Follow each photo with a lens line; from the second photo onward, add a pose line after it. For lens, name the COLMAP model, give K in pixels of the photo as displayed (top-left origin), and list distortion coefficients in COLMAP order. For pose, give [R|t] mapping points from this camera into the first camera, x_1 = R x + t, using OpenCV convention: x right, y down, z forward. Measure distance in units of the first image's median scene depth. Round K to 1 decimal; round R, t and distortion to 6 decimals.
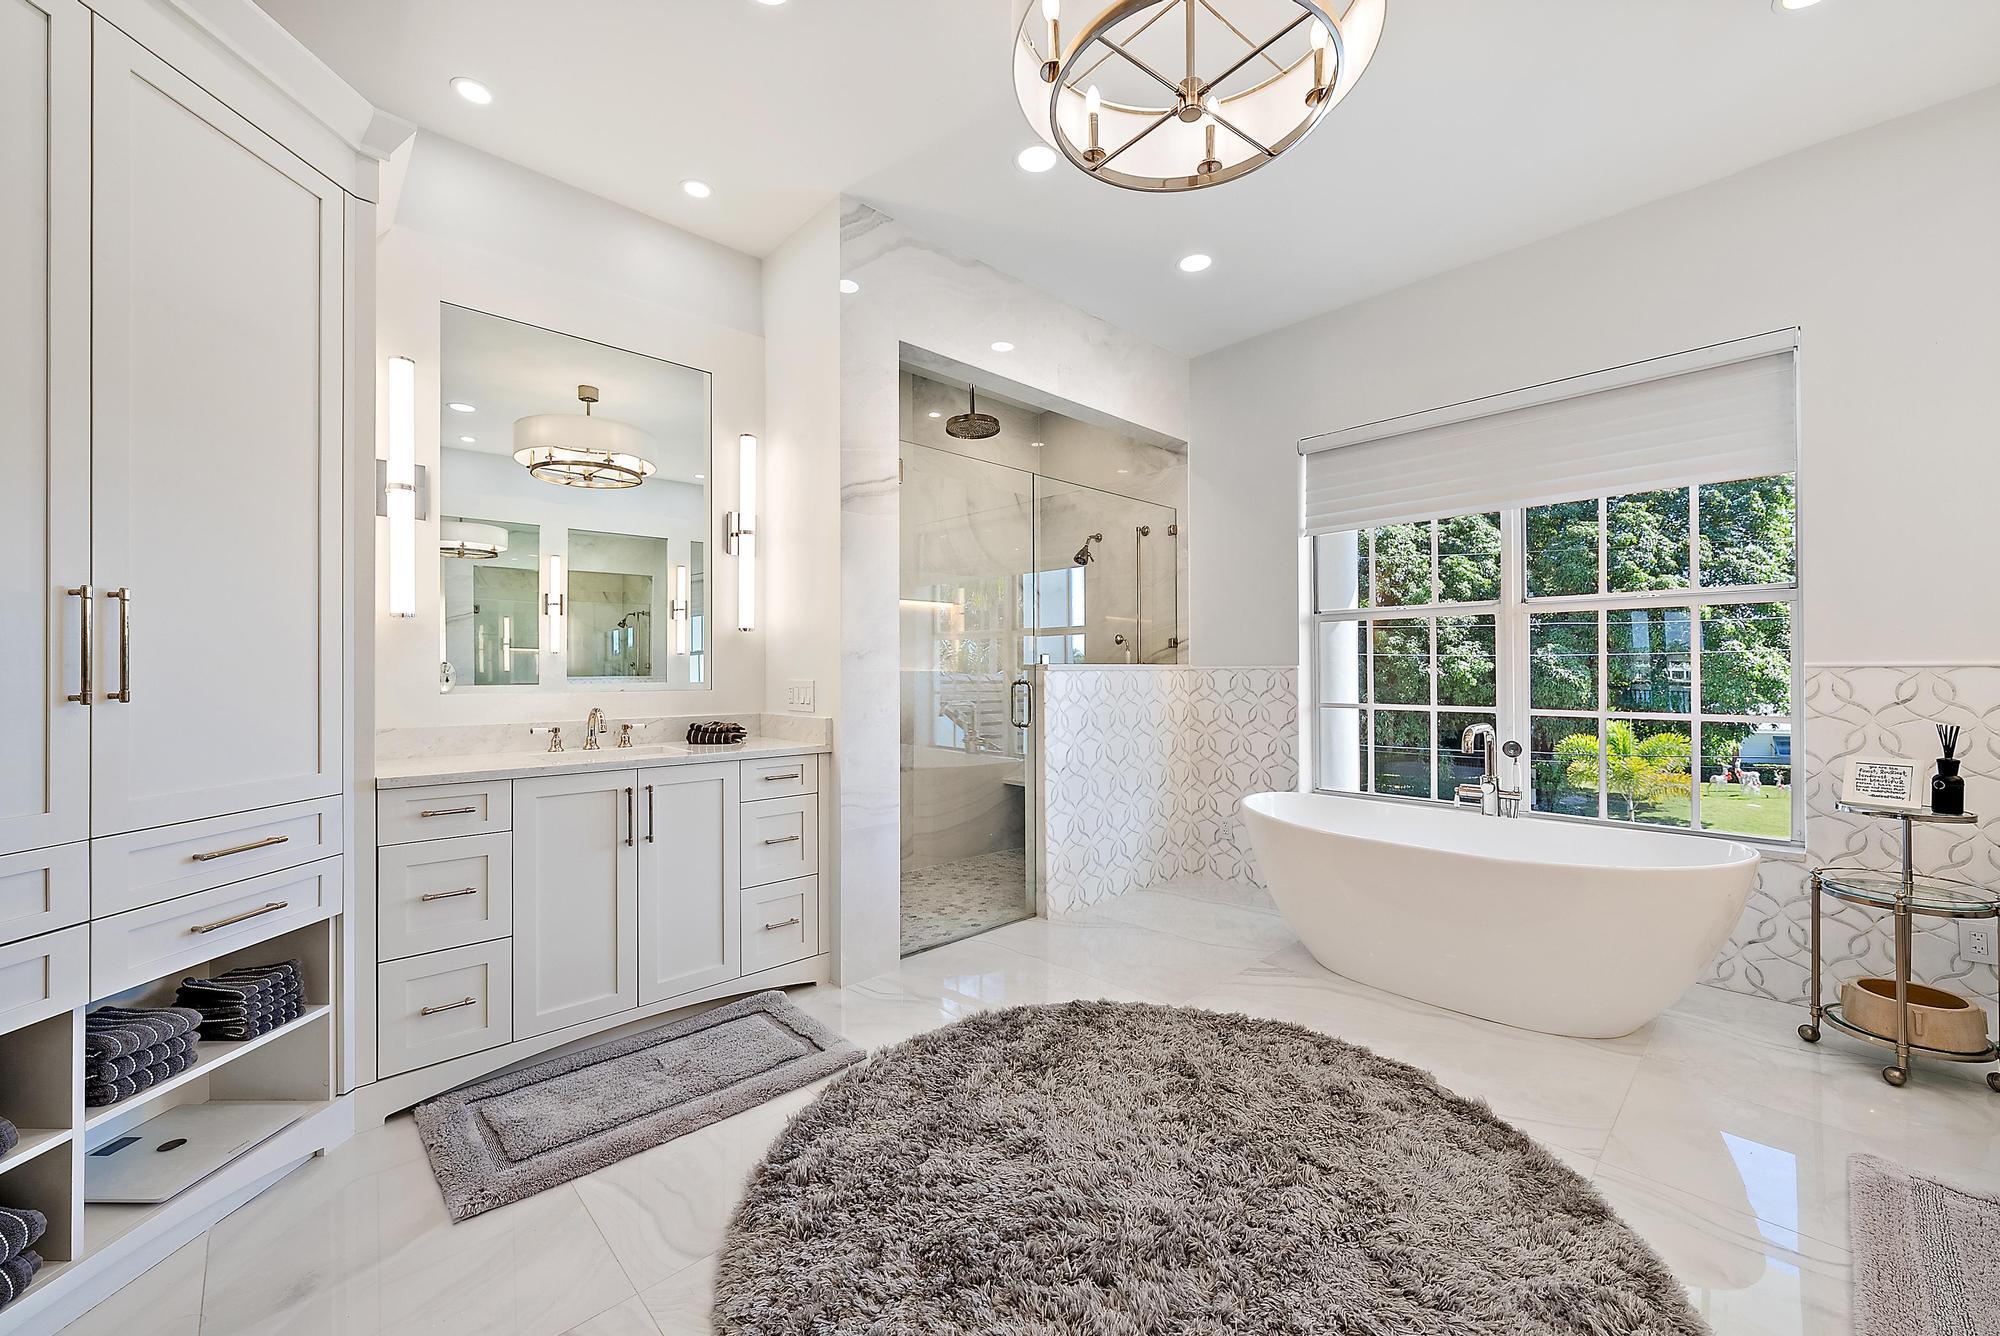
lens RADIAL K [[777.8, 0, 1004.2], [0, 777.8, 668.4], [0, 0, 1]] dist [-0.000303, 0.000218]
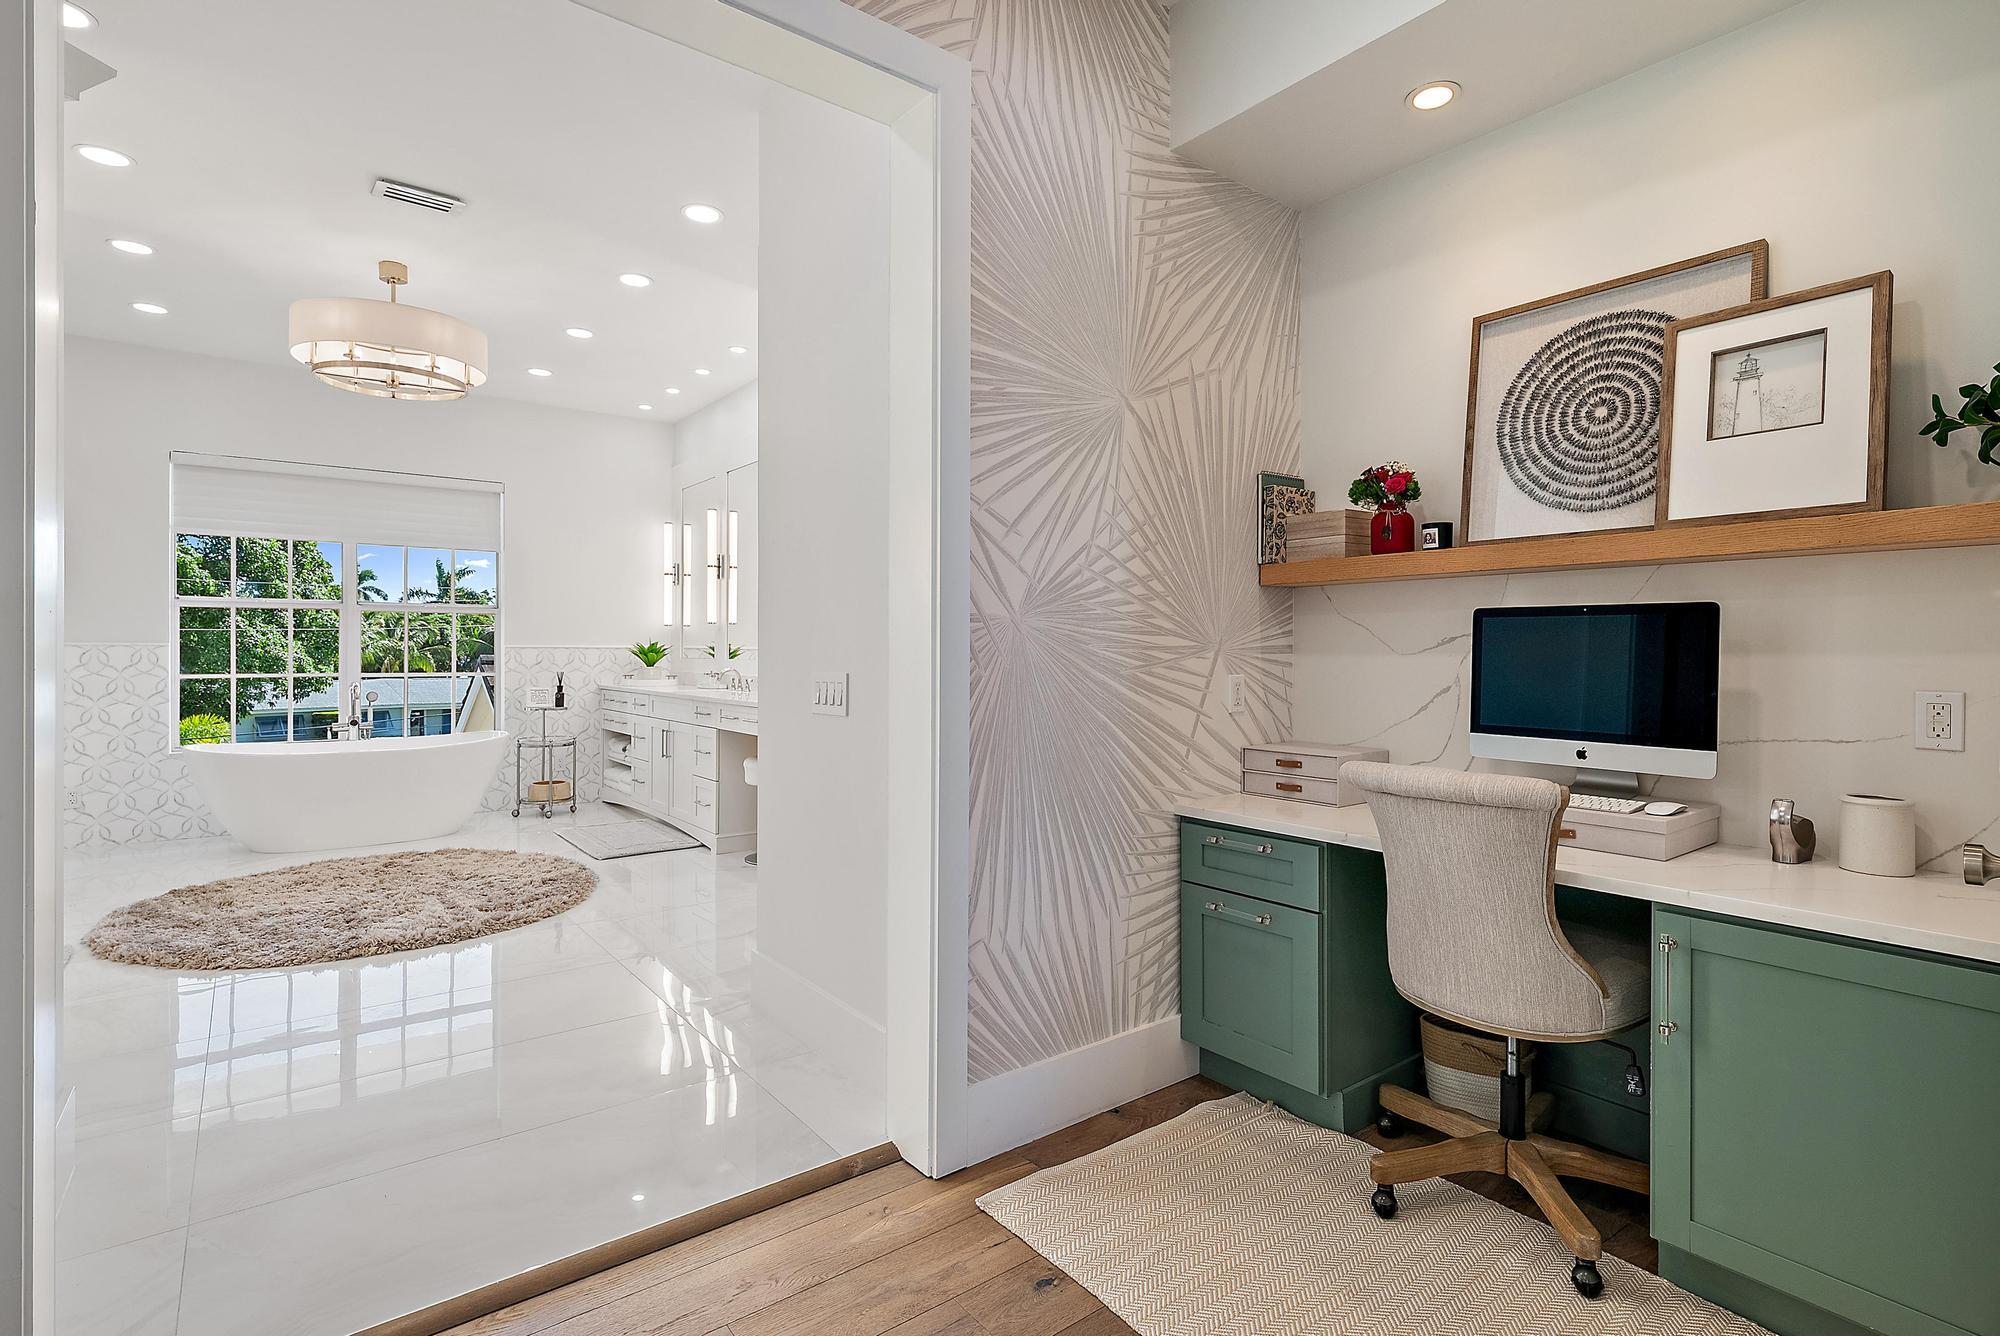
lens RADIAL K [[960.5, 0, 1006.0], [0, 960.5, 651.7], [0, 0, 1]] dist [0.001739, 0.000779]
pose [[0.105132, 0.000661, 0.994458, -1.320881], [-0.007922, 0.999969, 0.000173, -0.001511], [-0.994427, -0.007896, 0.105134, -0.578018]]
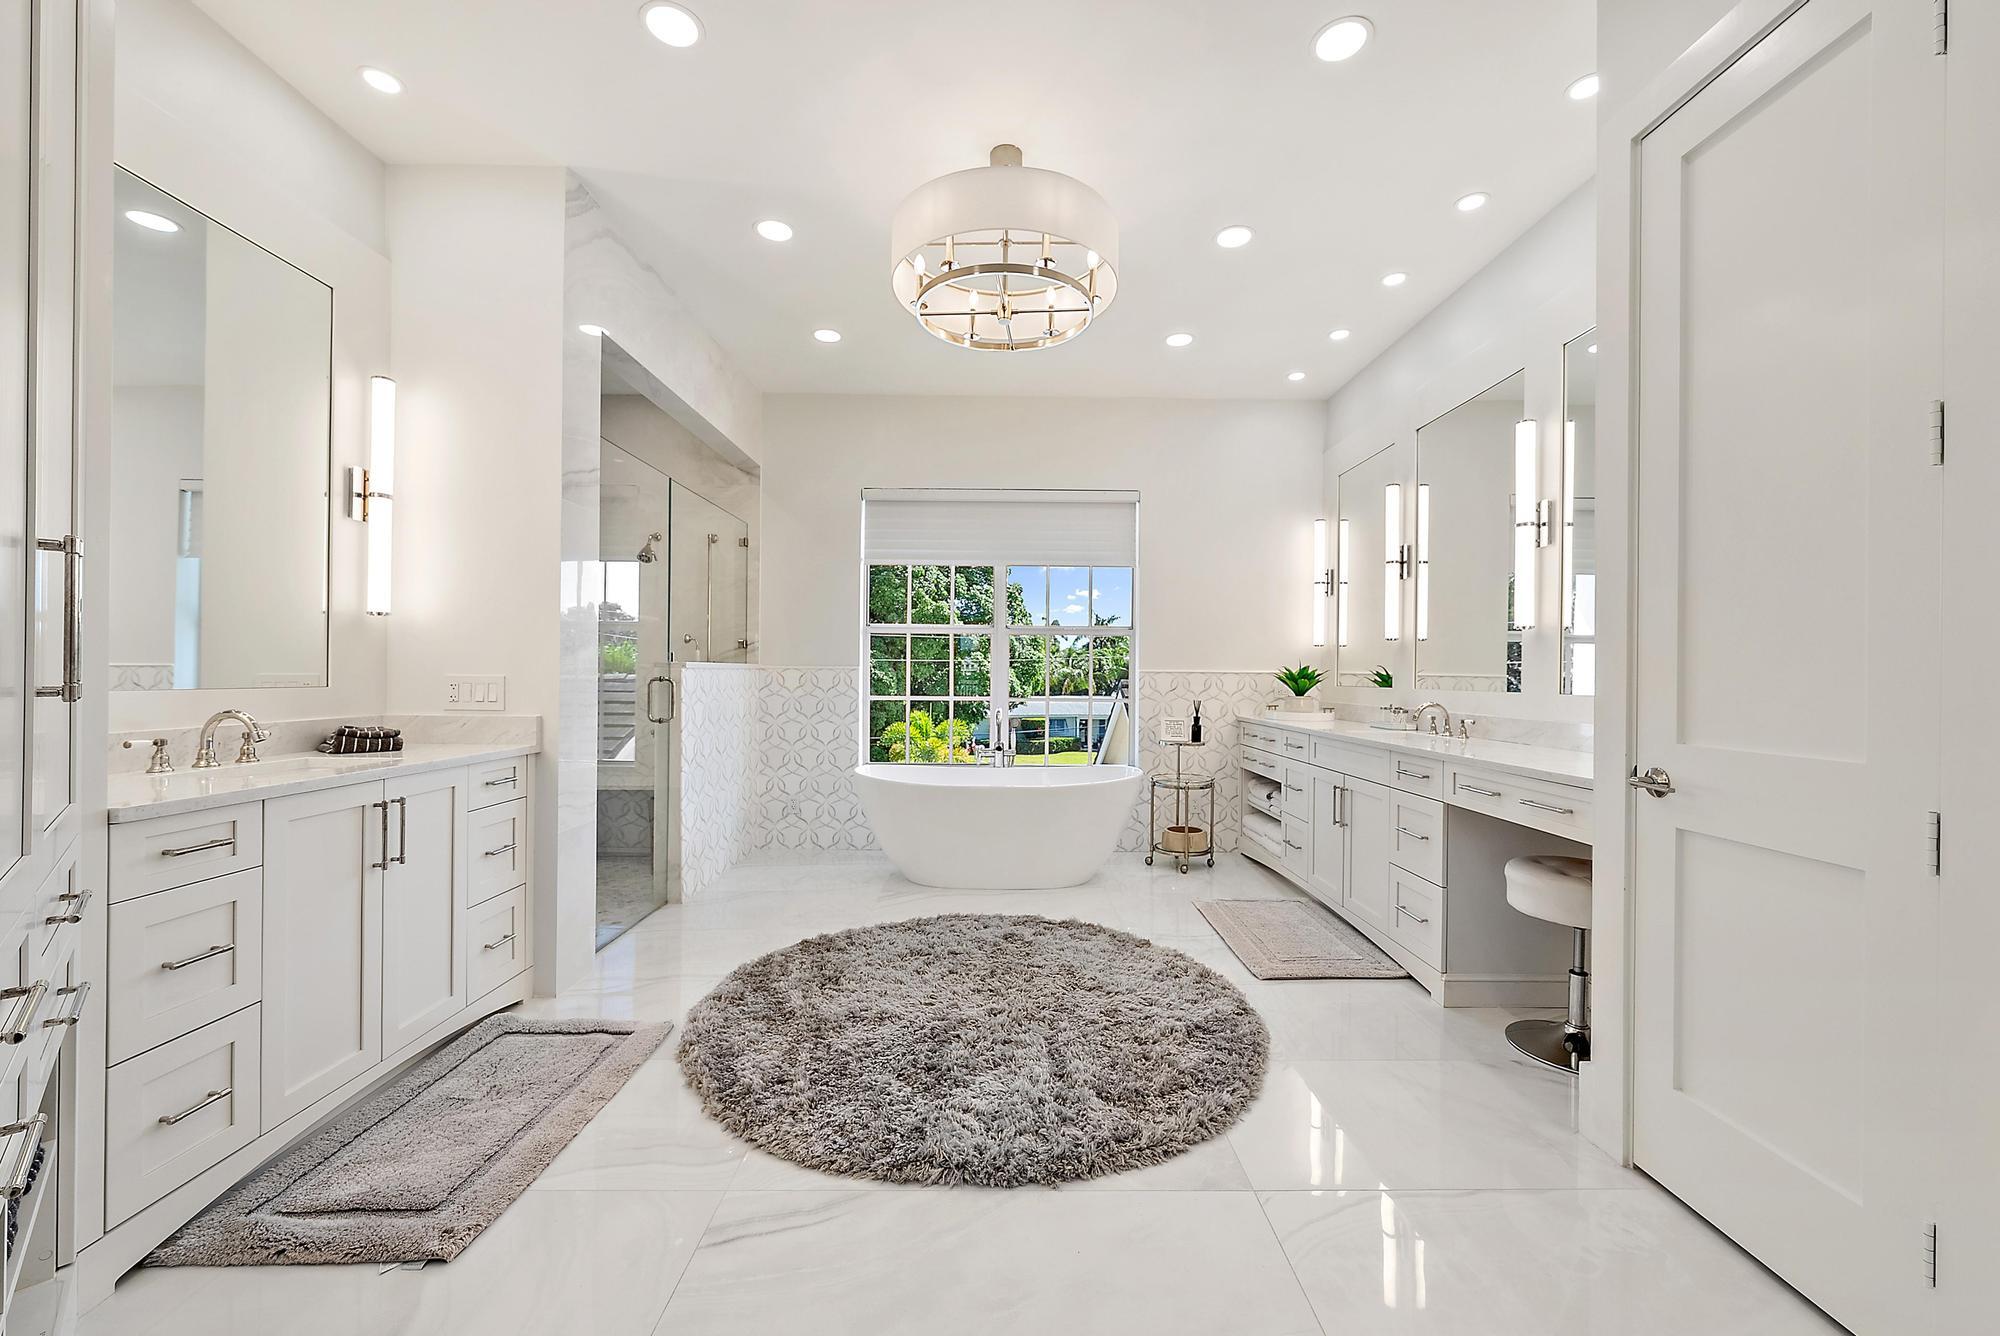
lens RADIAL K [[781.9, 0, 1012.9], [0, 781.9, 673.0], [0, 0, 1]] dist [0.002395, 0.000367]
pose [[0.680210, 0.008950, 0.732963, -0.541574], [-0.013745, 0.999905, 0.000546, 0.003691], [-0.732889, -0.010446, 0.680269, -0.064632]]
